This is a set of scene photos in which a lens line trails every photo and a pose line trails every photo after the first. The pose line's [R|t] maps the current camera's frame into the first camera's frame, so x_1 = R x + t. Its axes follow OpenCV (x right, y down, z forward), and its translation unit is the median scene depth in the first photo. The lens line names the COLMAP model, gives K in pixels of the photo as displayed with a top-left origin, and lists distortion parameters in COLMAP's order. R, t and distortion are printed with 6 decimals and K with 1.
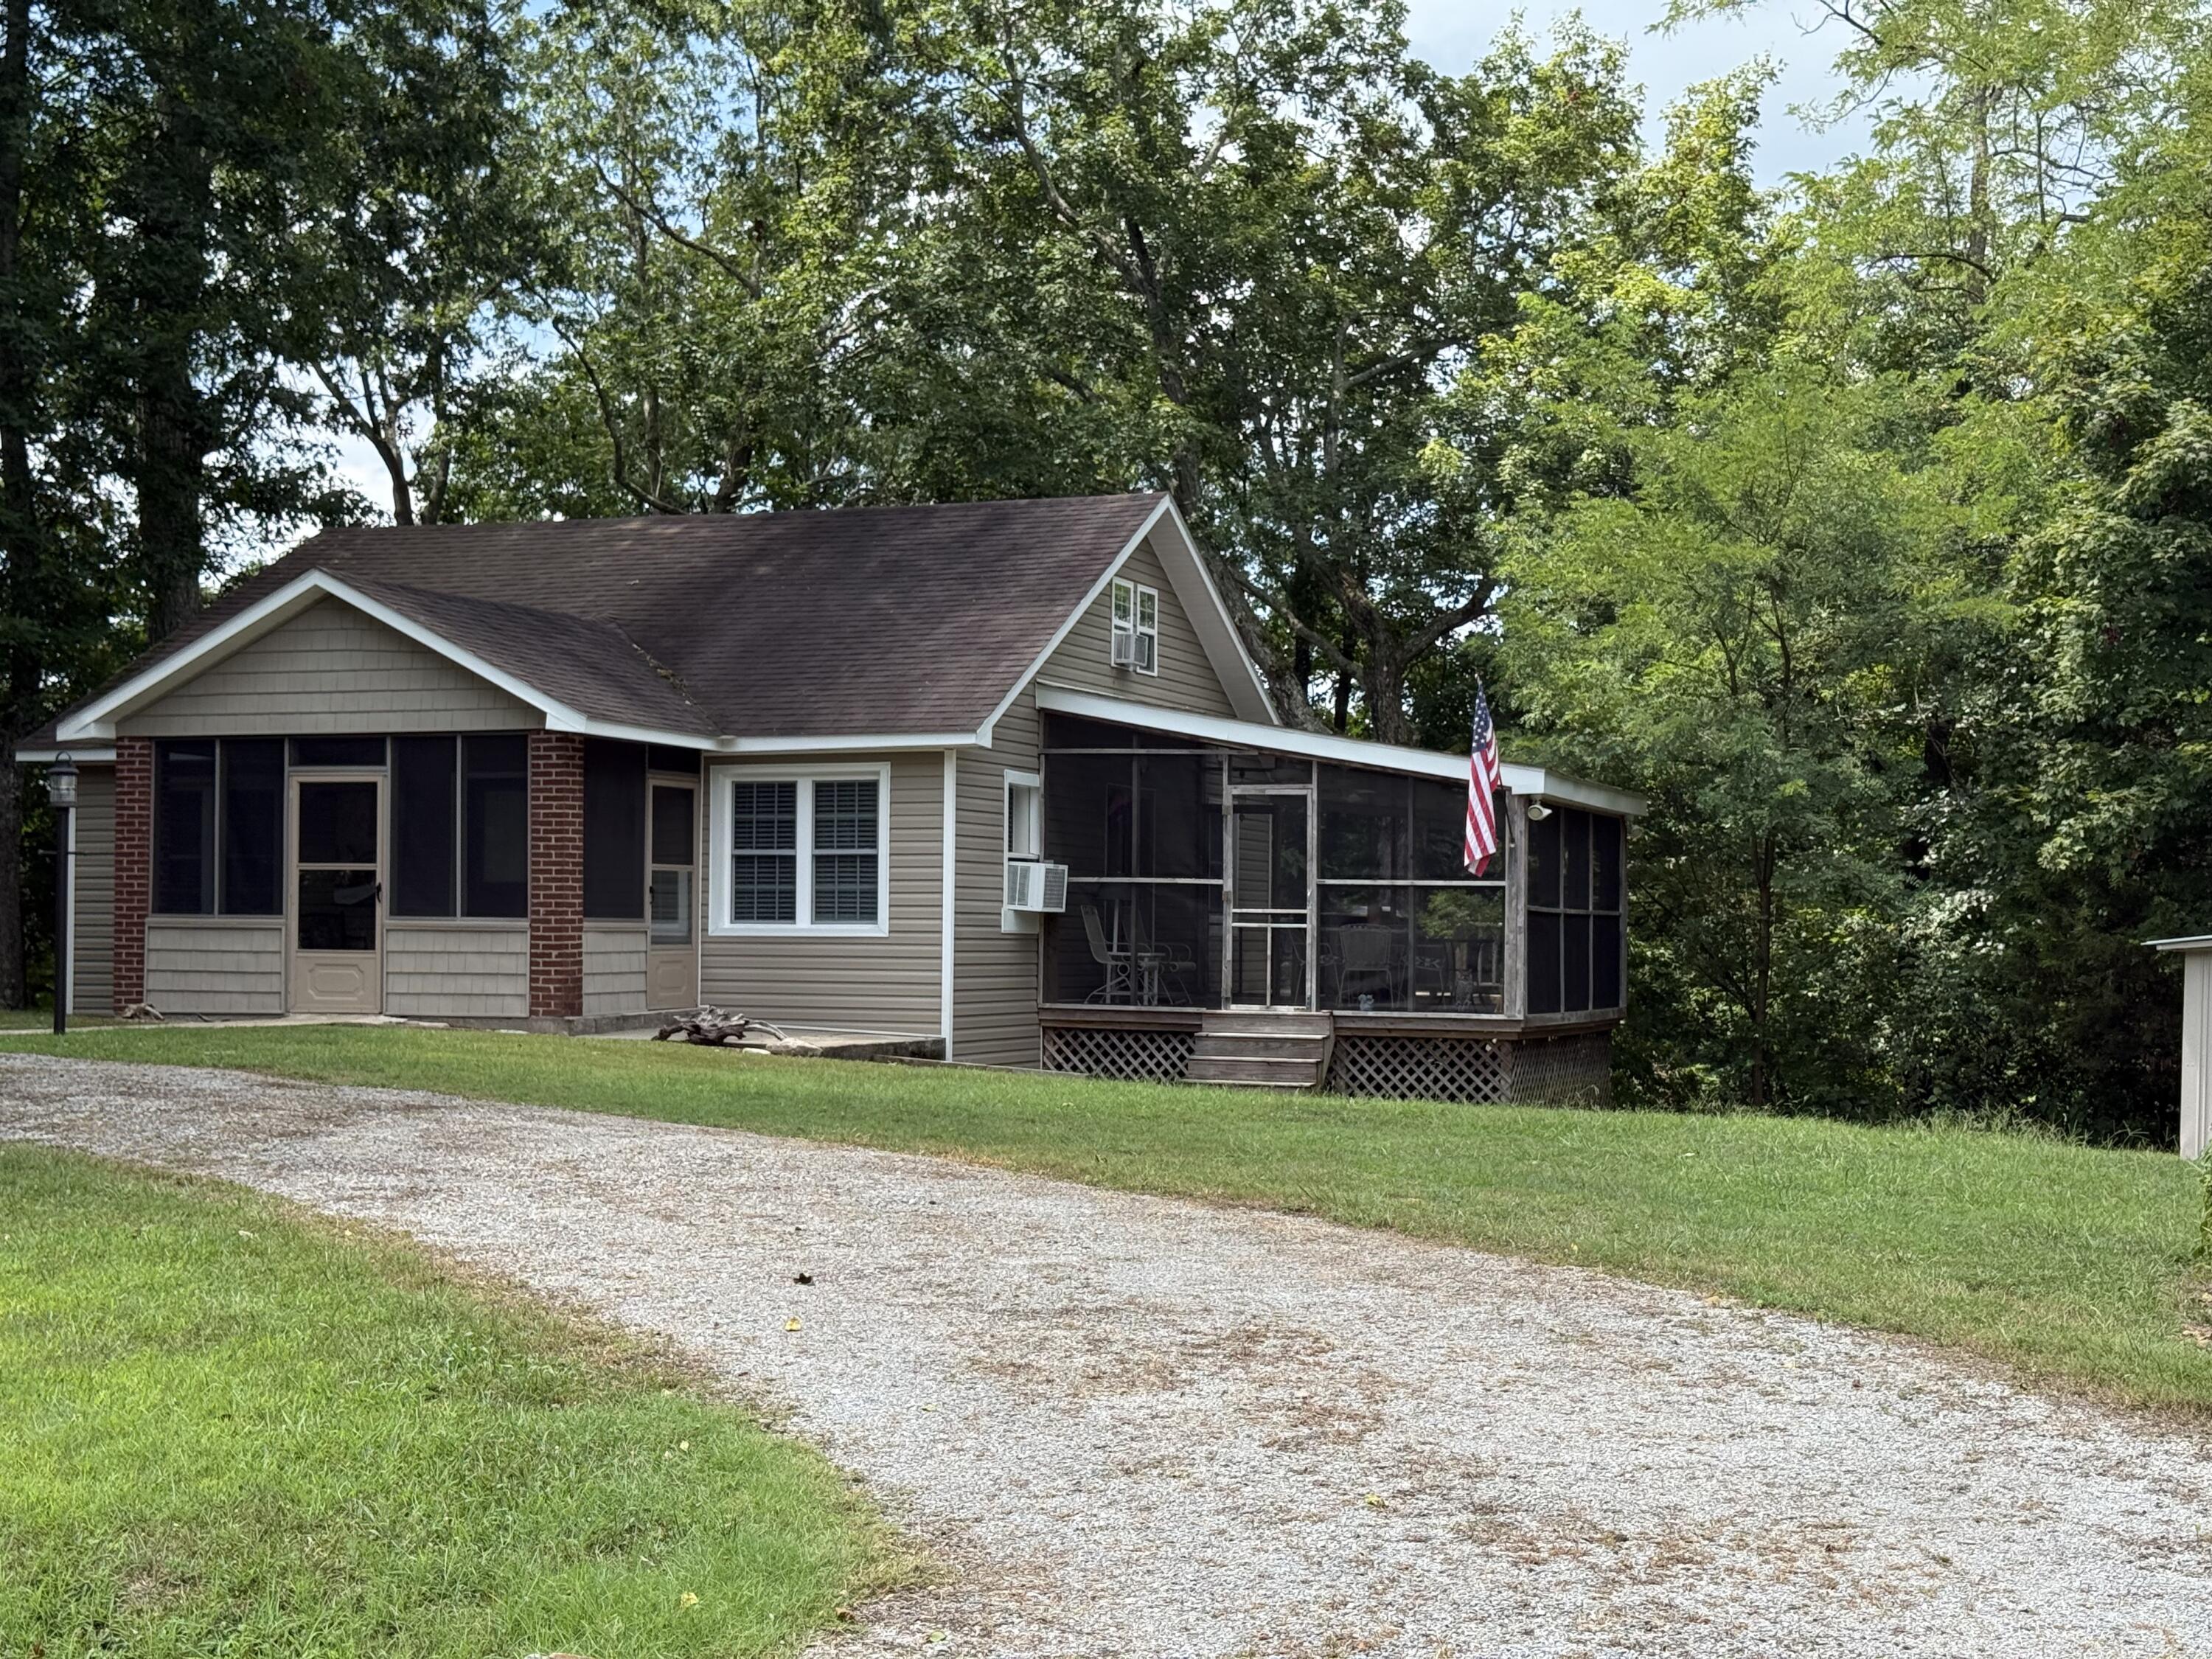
lens RADIAL K [[3116.8, 0, 1106.0], [0, 3116.8, 829.5], [0, 0, 1]] dist [0.194848, -0.028448]
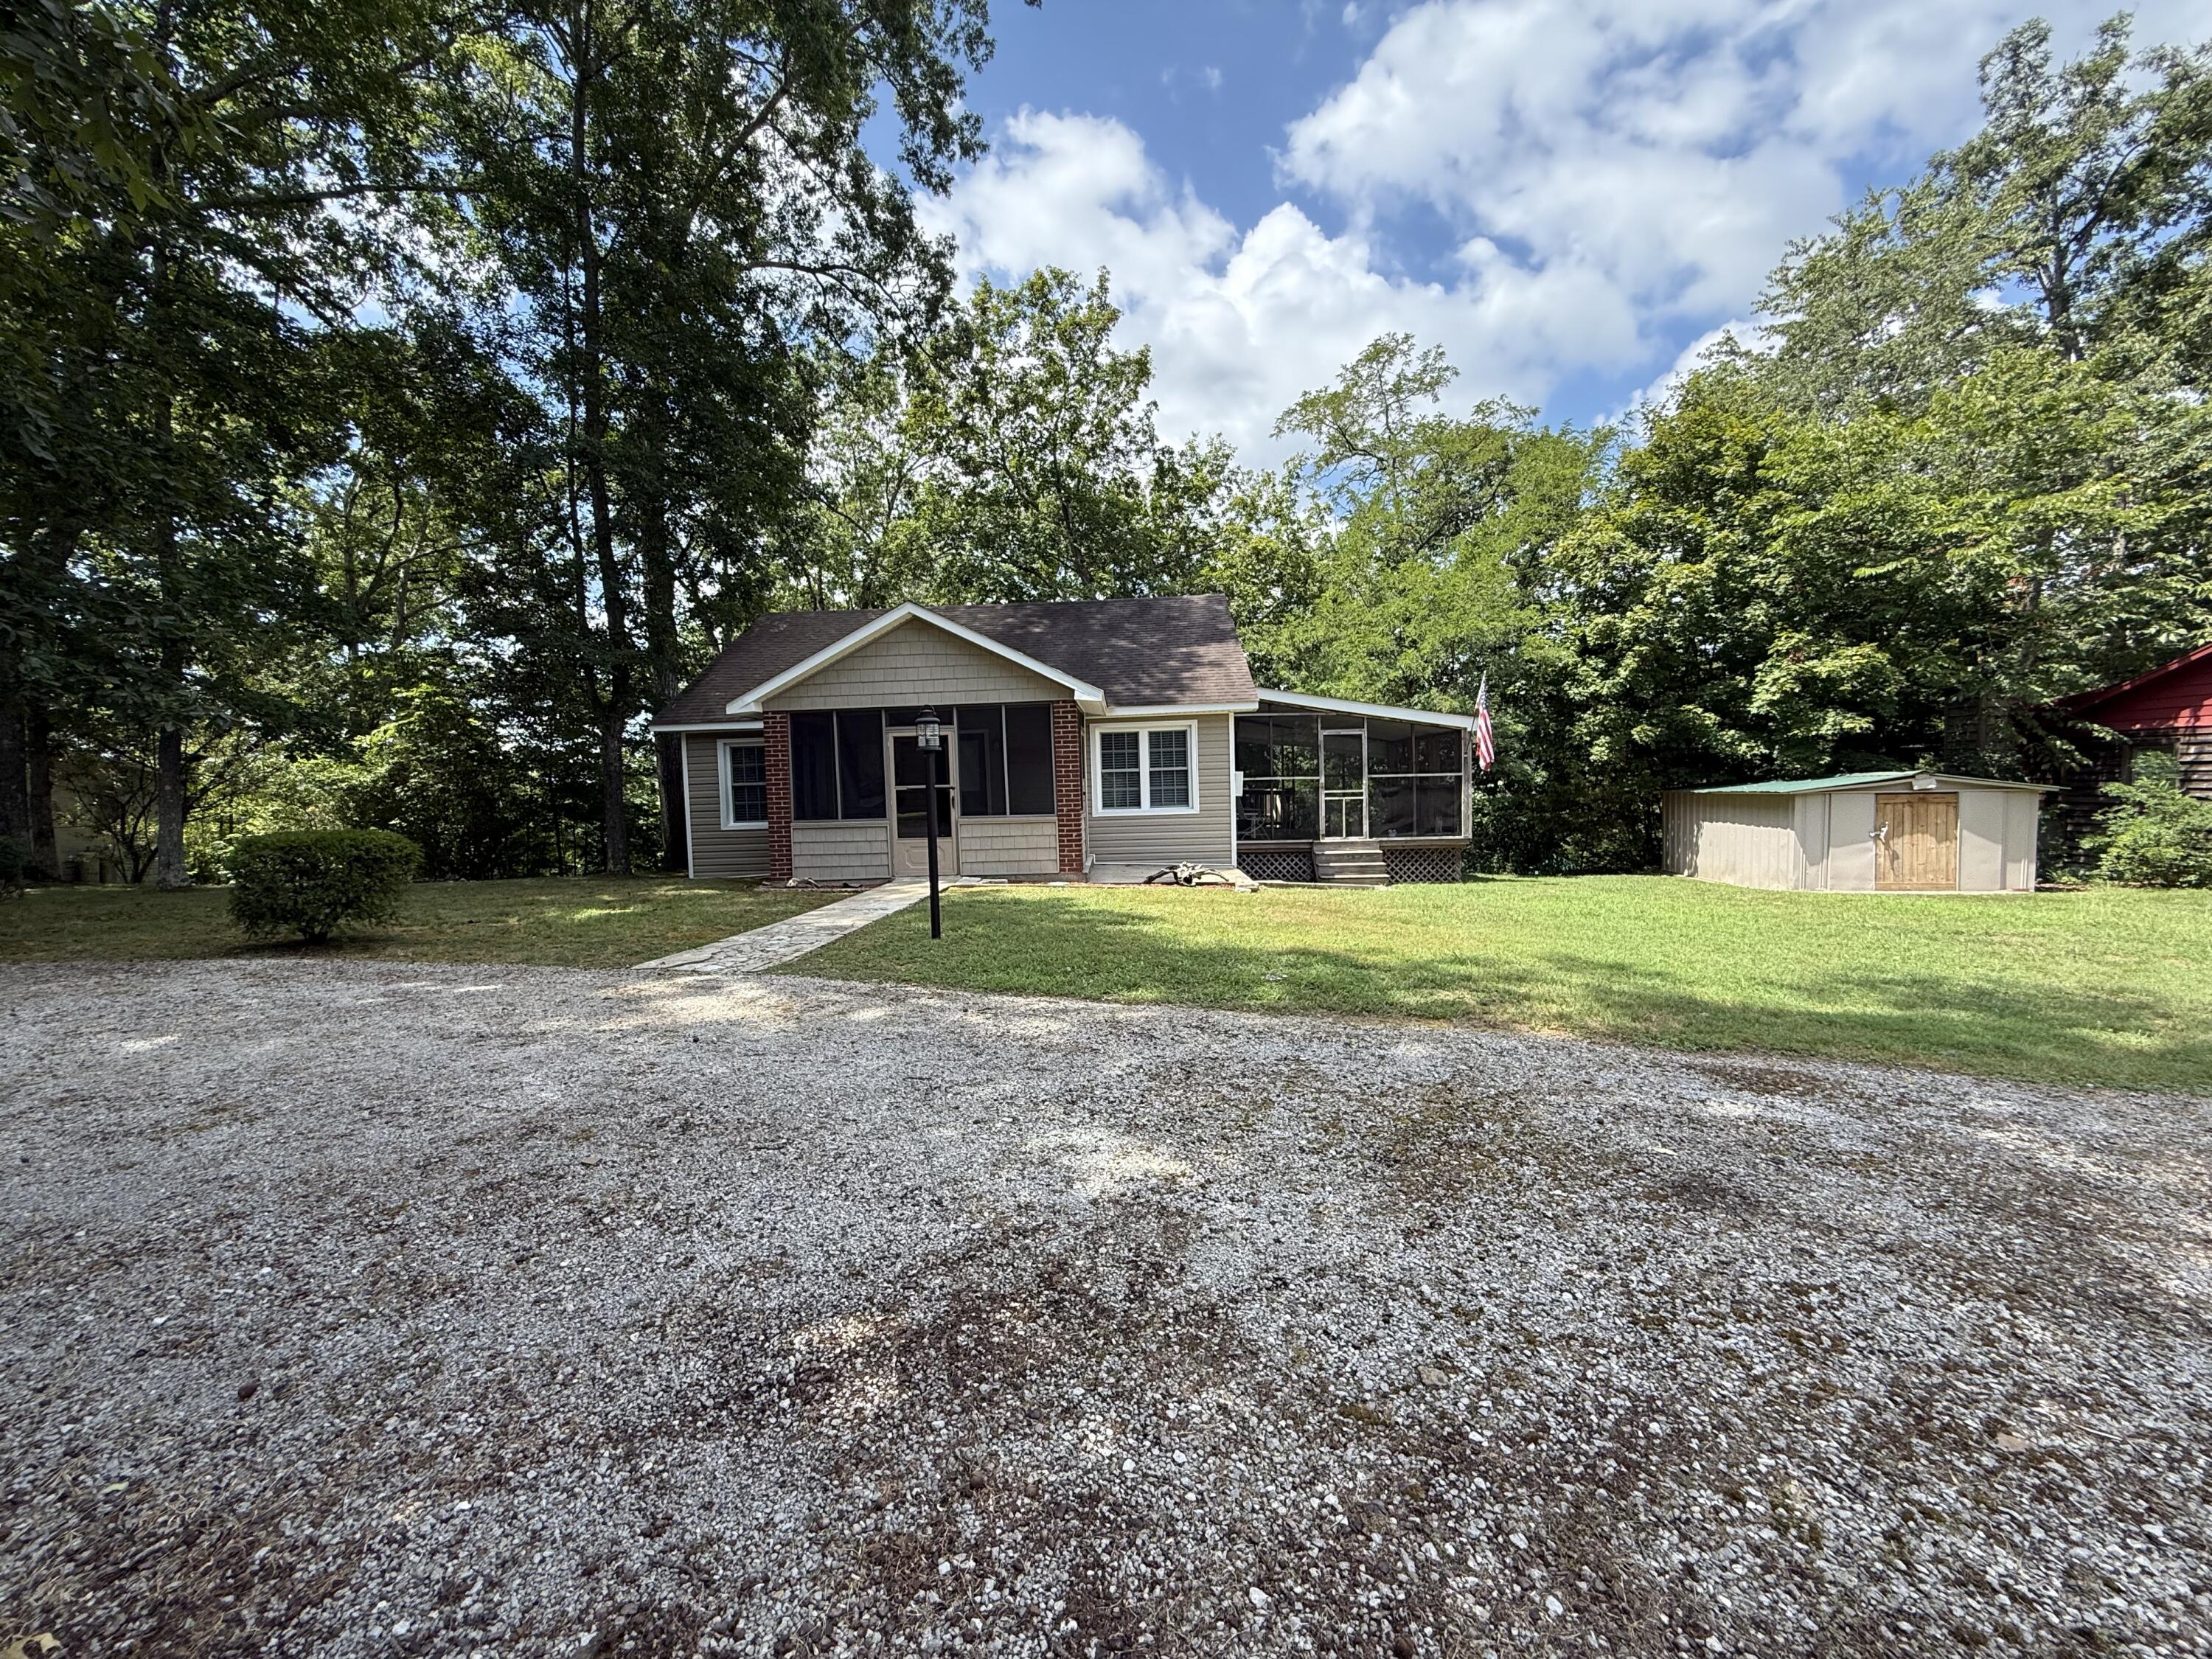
lens RADIAL K [[872.0, 0, 1106.0], [0, 872.0, 829.5], [0, 0, 1]] dist [0.001035, -0.000095]
pose [[0.944860, -0.053862, 0.323015, -0.295022], [0.027497, 0.995947, 0.085642, -0.002758], [-0.326319, -0.072038, 0.942511, 0.525888]]
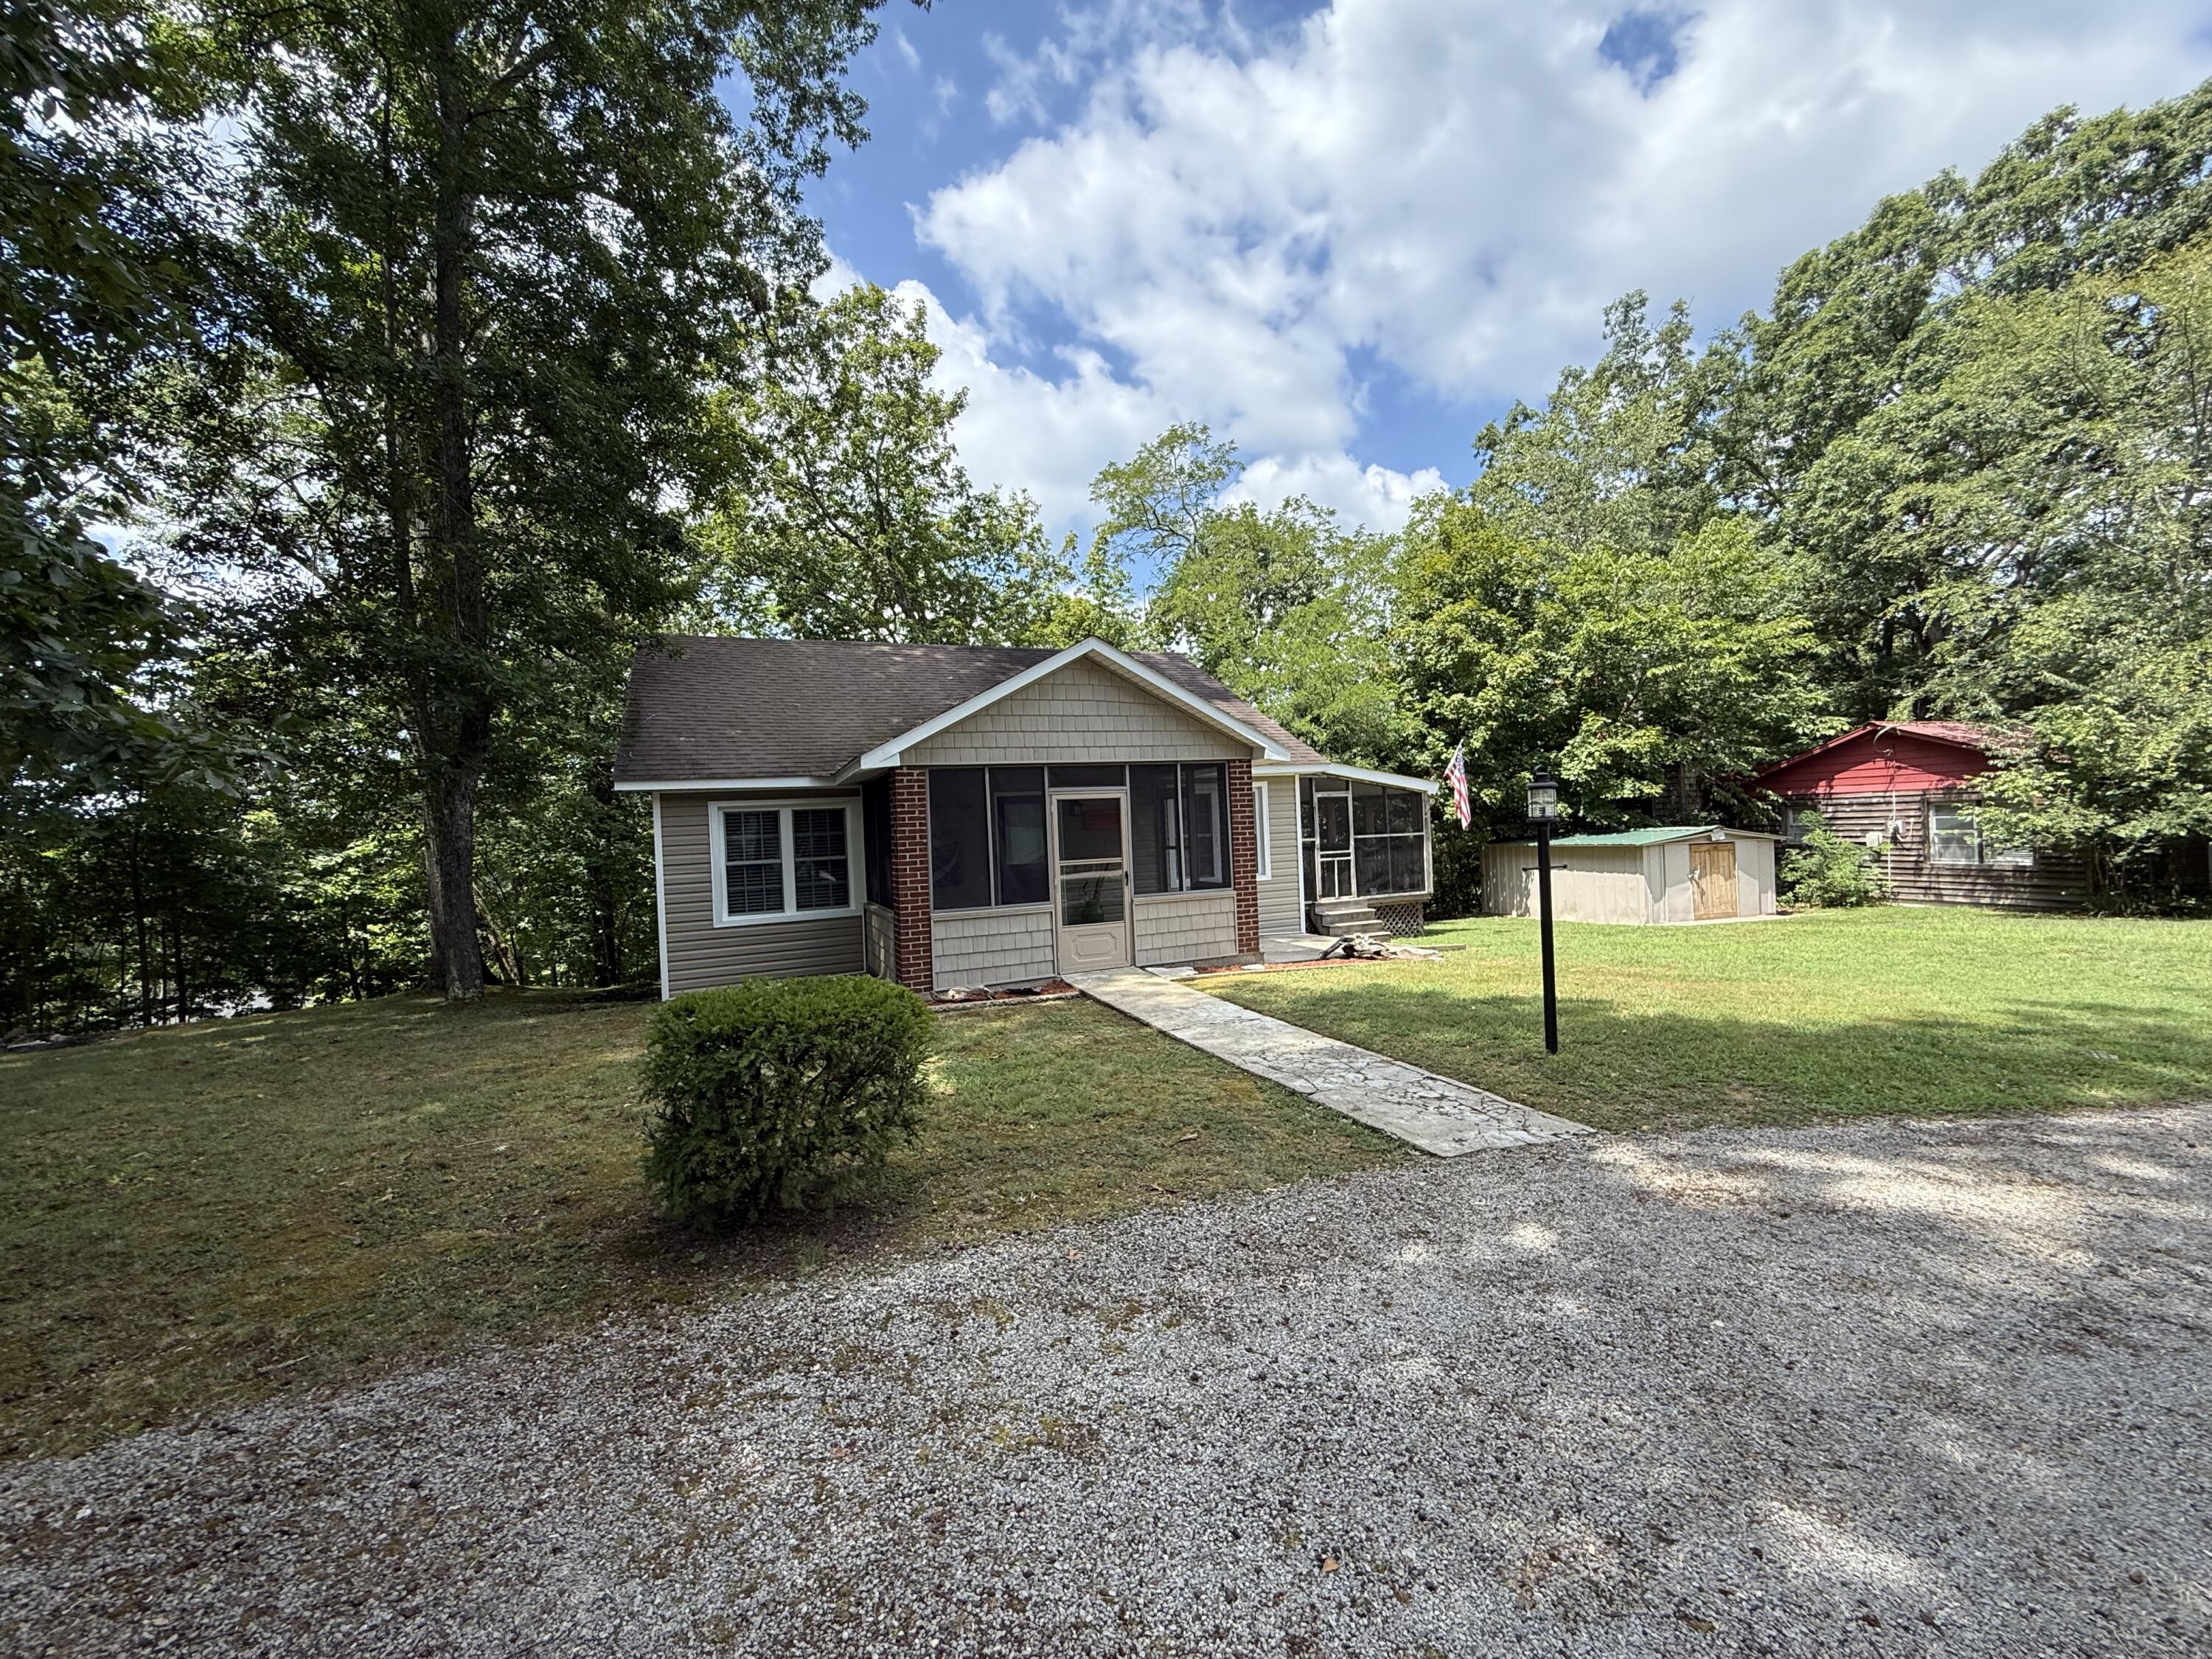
lens RADIAL K [[882.5, 0, 1106.0], [0, 882.5, 829.5], [0, 0, 1]] dist [-0.001250, -0.000058]
pose [[0.713892, -0.044071, 0.698867, -0.491259], [0.028725, 0.999021, 0.033656, -0.014154], [-0.699666, -0.003952, 0.714459, 0.710403]]
